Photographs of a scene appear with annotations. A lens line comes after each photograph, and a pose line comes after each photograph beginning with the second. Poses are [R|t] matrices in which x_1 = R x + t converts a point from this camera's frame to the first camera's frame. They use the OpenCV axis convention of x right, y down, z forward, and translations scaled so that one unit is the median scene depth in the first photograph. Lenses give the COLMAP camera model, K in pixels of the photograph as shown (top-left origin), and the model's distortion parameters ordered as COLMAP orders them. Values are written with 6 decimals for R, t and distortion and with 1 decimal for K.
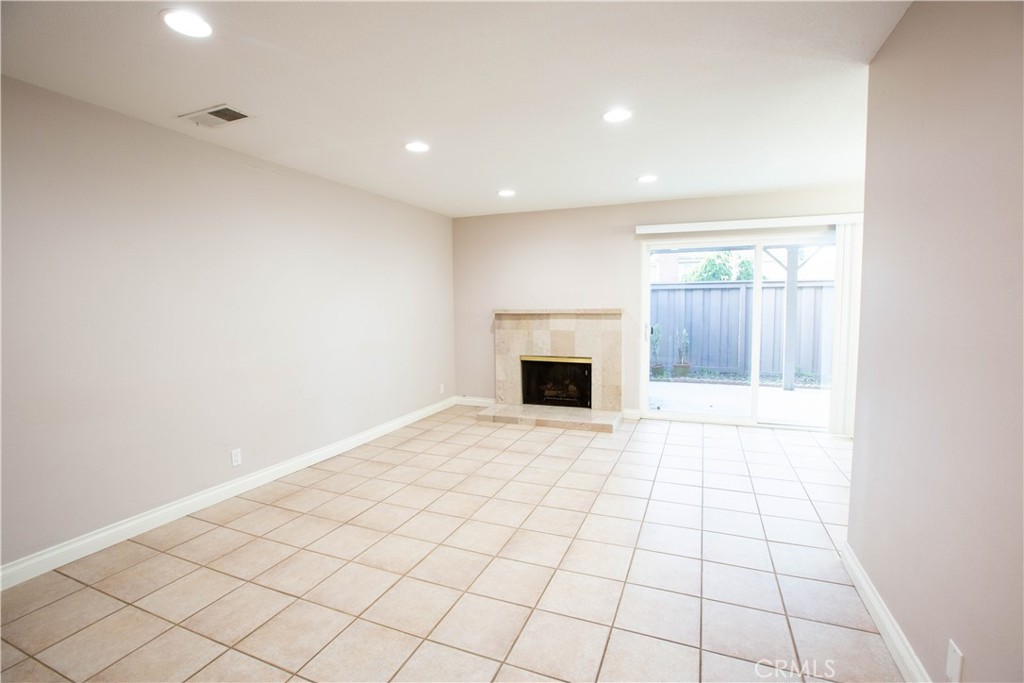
lens RADIAL K [[467.9, 0, 507.5], [0, 467.9, 340.8], [0, 0, 1]] dist [-0.052944, 0.018616]
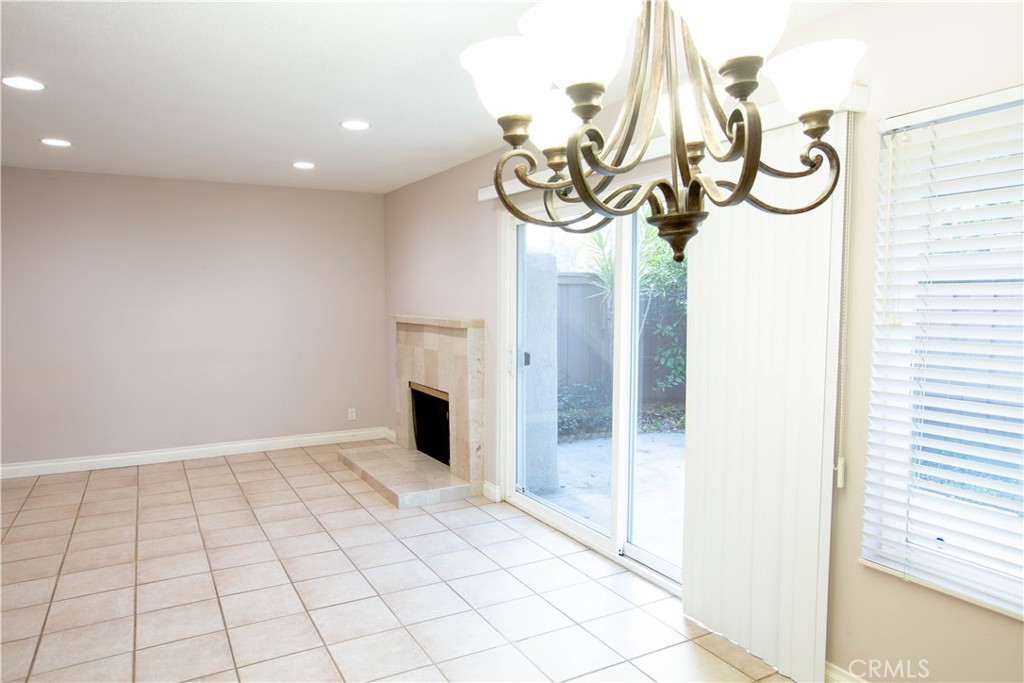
lens RADIAL K [[661.3, 0, 512.0], [0, 661.3, 341.5], [0, 0, 1]] dist [-0.008858, 0.002093]
pose [[0.794357, 0.055998, -0.604864, 1.052872], [-0.062882, 0.997973, 0.009810, -0.066953], [0.604187, 0.030242, 0.796268, 0.395040]]
